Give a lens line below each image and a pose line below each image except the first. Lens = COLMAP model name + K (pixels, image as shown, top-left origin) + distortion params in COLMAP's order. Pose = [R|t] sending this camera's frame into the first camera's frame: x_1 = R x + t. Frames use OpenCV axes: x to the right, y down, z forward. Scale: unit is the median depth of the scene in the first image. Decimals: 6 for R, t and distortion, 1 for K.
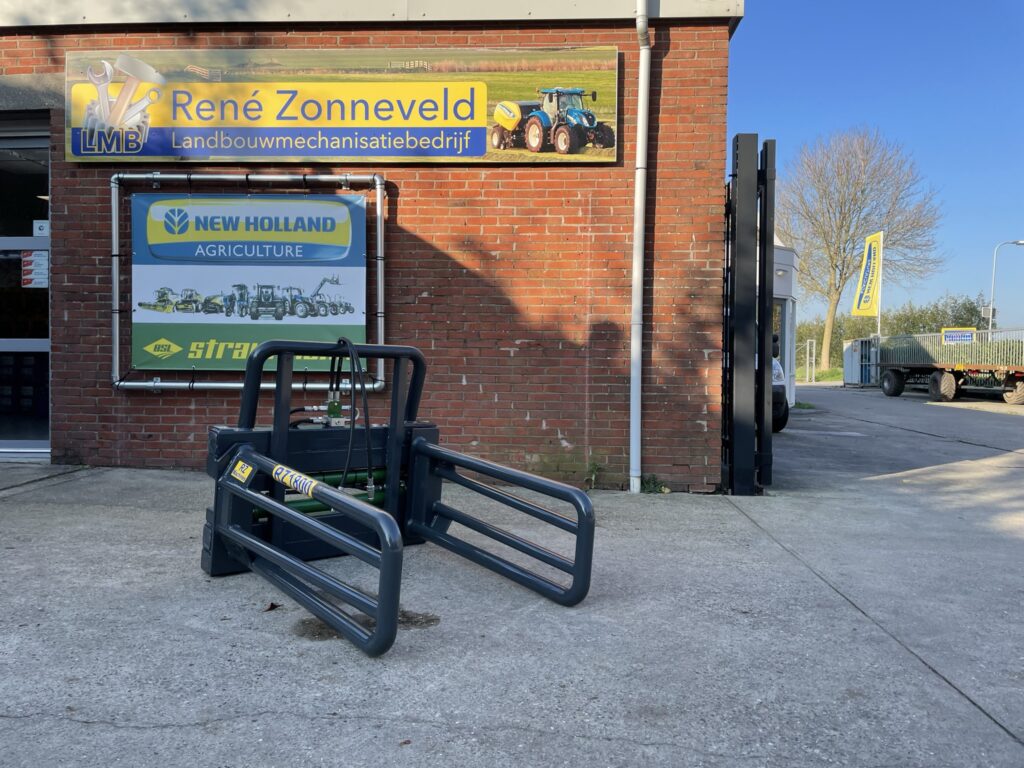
lens RADIAL K [[774.3, 0, 514.3], [0, 774.3, 370.9], [0, 0, 1]] dist [0.103364, -0.139752]
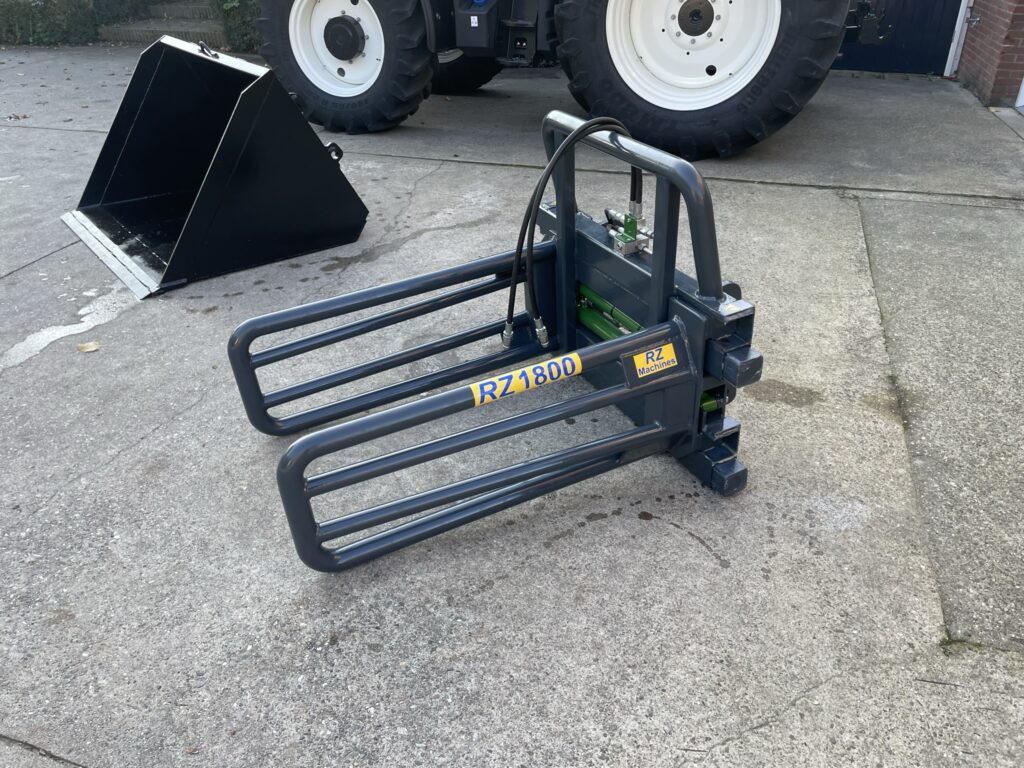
lens RADIAL K [[781.0, 0, 502.8], [0, 781.0, 382.5], [0, 0, 1]] dist [0.098685, -0.134663]
pose [[-0.260433, 0.471894, -0.842313, 0.372632], [-0.014996, 0.870336, 0.492230, -0.106853], [0.965375, 0.140825, -0.219588, 0.656119]]
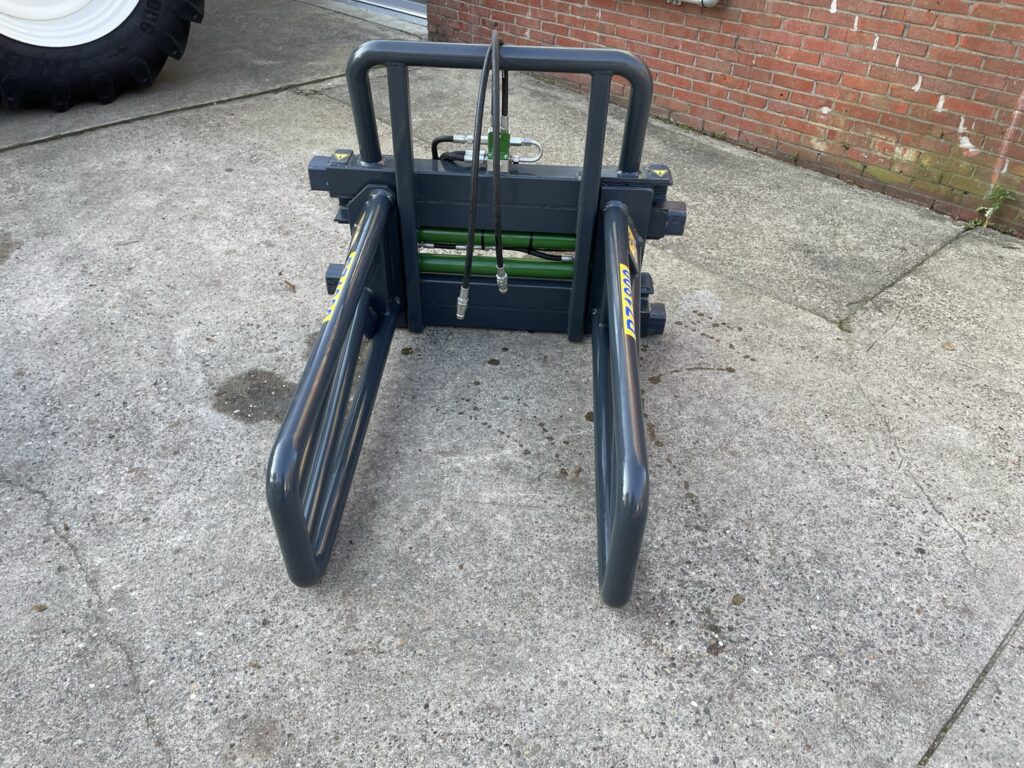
lens RADIAL K [[777.0, 0, 505.8], [0, 777.0, 376.0], [0, 0, 1]] dist [0.093394, -0.125663]
pose [[0.713680, 0.403786, -0.572379, 0.235641], [-0.009012, 0.822359, 0.568898, -0.103773], [0.700414, -0.400853, 0.590540, 0.318242]]
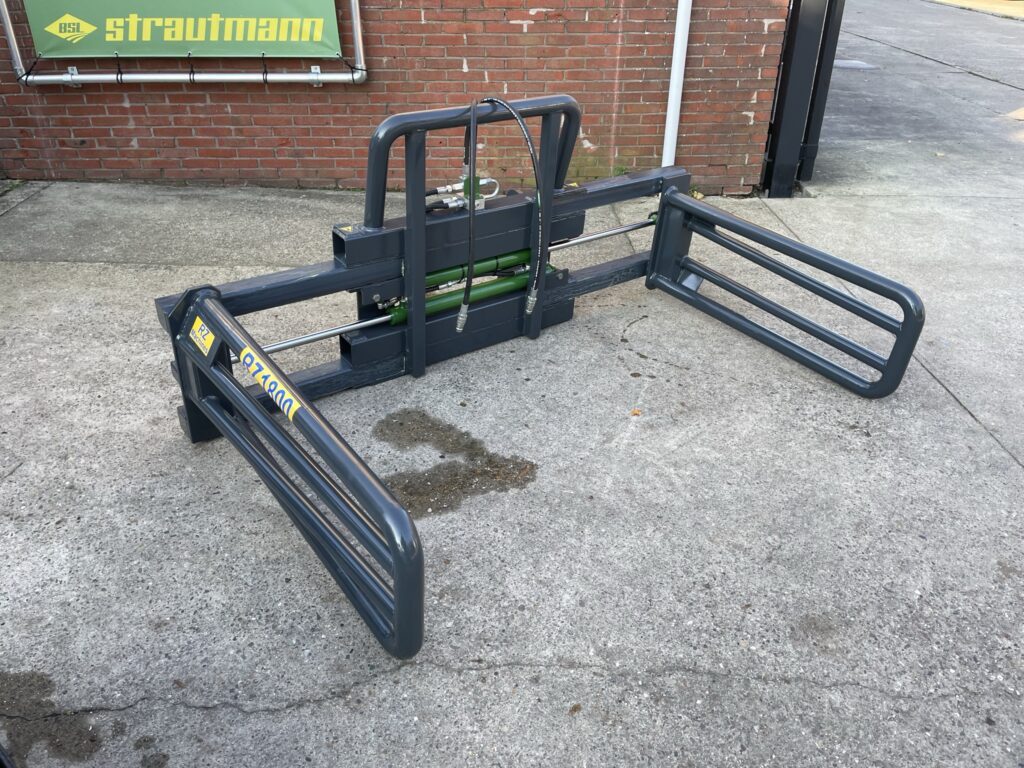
lens RADIAL K [[775.7, 0, 513.1], [0, 775.7, 375.7], [0, 0, 1]] dist [0.095462, -0.130345]
pose [[0.996704, -0.046883, 0.066212, -0.085167], [0.008710, 0.873244, 0.487205, -0.104250], [-0.080661, -0.485022, 0.870774, 0.135093]]
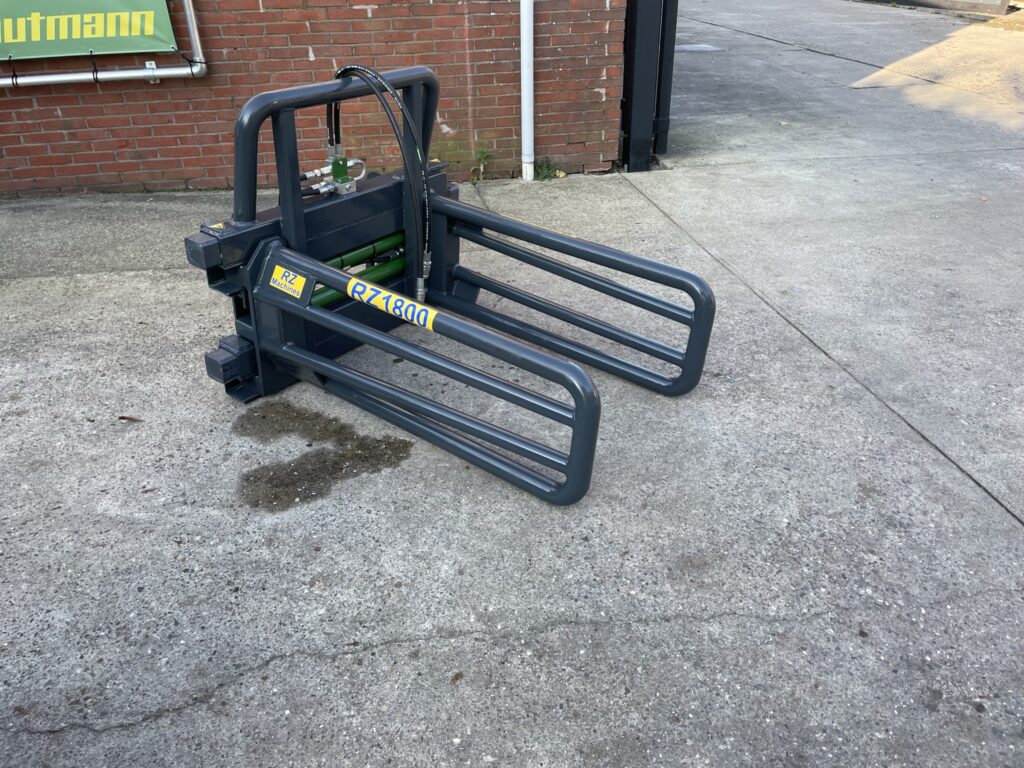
lens RADIAL K [[775.1, 0, 503.9], [0, 775.1, 370.9], [0, 0, 1]] dist [0.095183, -0.129648]
pose [[0.972715, -0.139931, 0.185051, -0.068120], [0.034644, 0.876294, 0.480529, -0.082857], [-0.229400, -0.461007, 0.857233, 0.133582]]
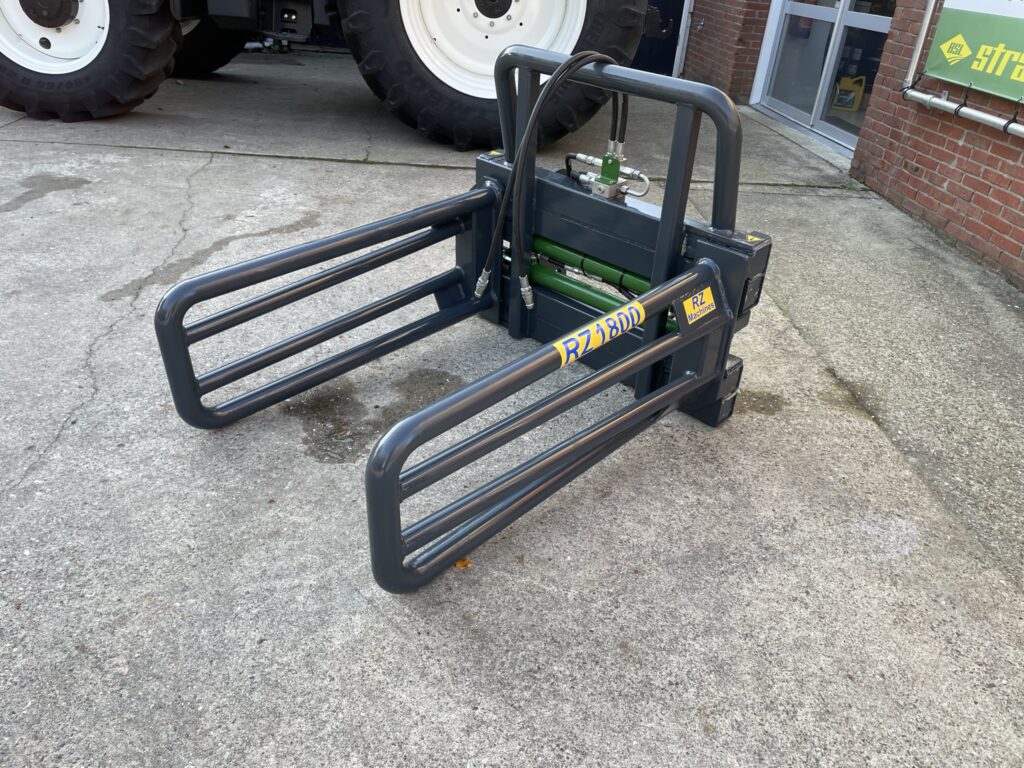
lens RADIAL K [[779.2, 0, 523.0], [0, 779.2, 380.4], [0, 0, 1]] dist [0.091071, -0.125901]
pose [[0.124303, 0.474520, -0.871424, 0.271518], [-0.096359, 0.879857, 0.465367, -0.060991], [0.987554, 0.026123, 0.155093, 0.518748]]
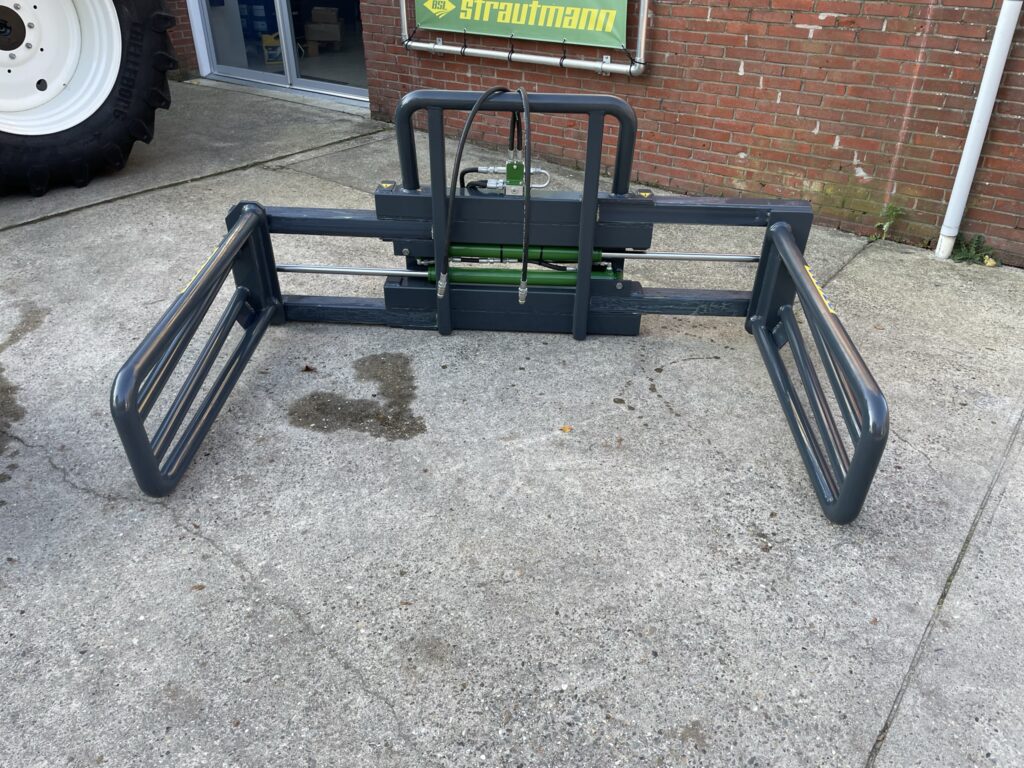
lens RADIAL K [[776.1, 0, 515.3], [0, 776.1, 388.2], [0, 0, 1]] dist [0.095421, -0.127048]
pose [[0.818769, 0.285162, -0.498296, 0.229523], [0.001408, 0.866927, 0.498434, -0.102702], [0.574121, -0.408804, 0.709411, 0.200262]]
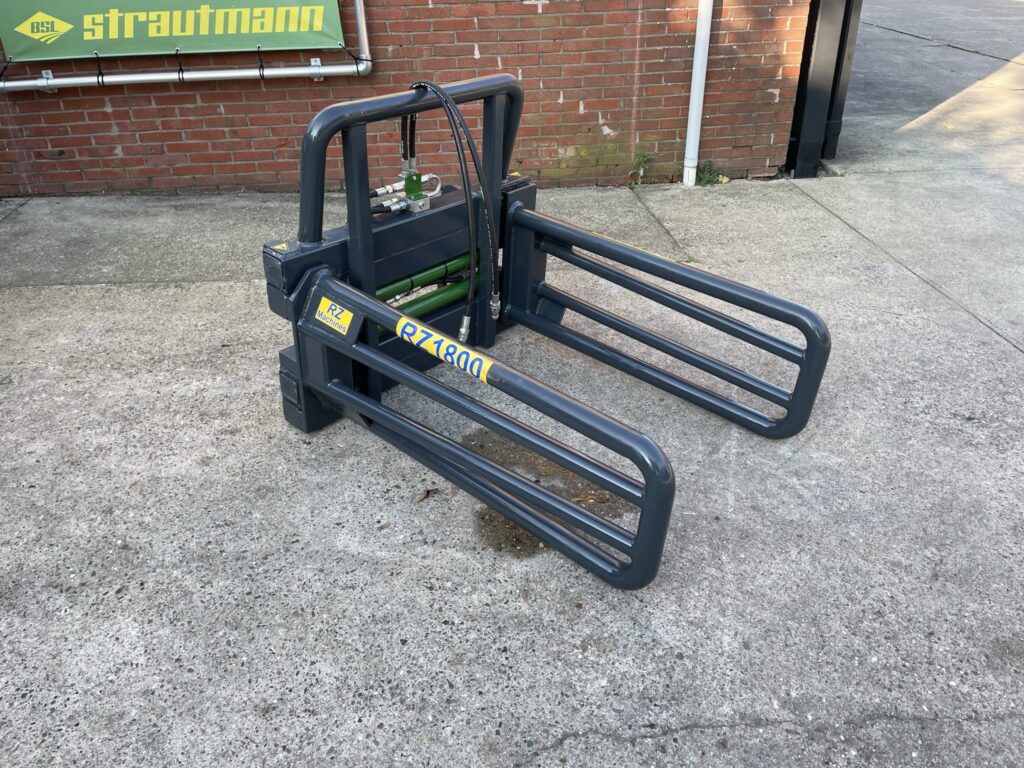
lens RADIAL K [[777.7, 0, 516.1], [0, 777.7, 380.4], [0, 0, 1]] dist [0.094264, -0.128795]
pose [[0.987636, -0.106745, 0.114804, -0.149945], [0.035930, 0.866987, 0.497033, -0.090343], [-0.152590, -0.486763, 0.860103, 0.187908]]
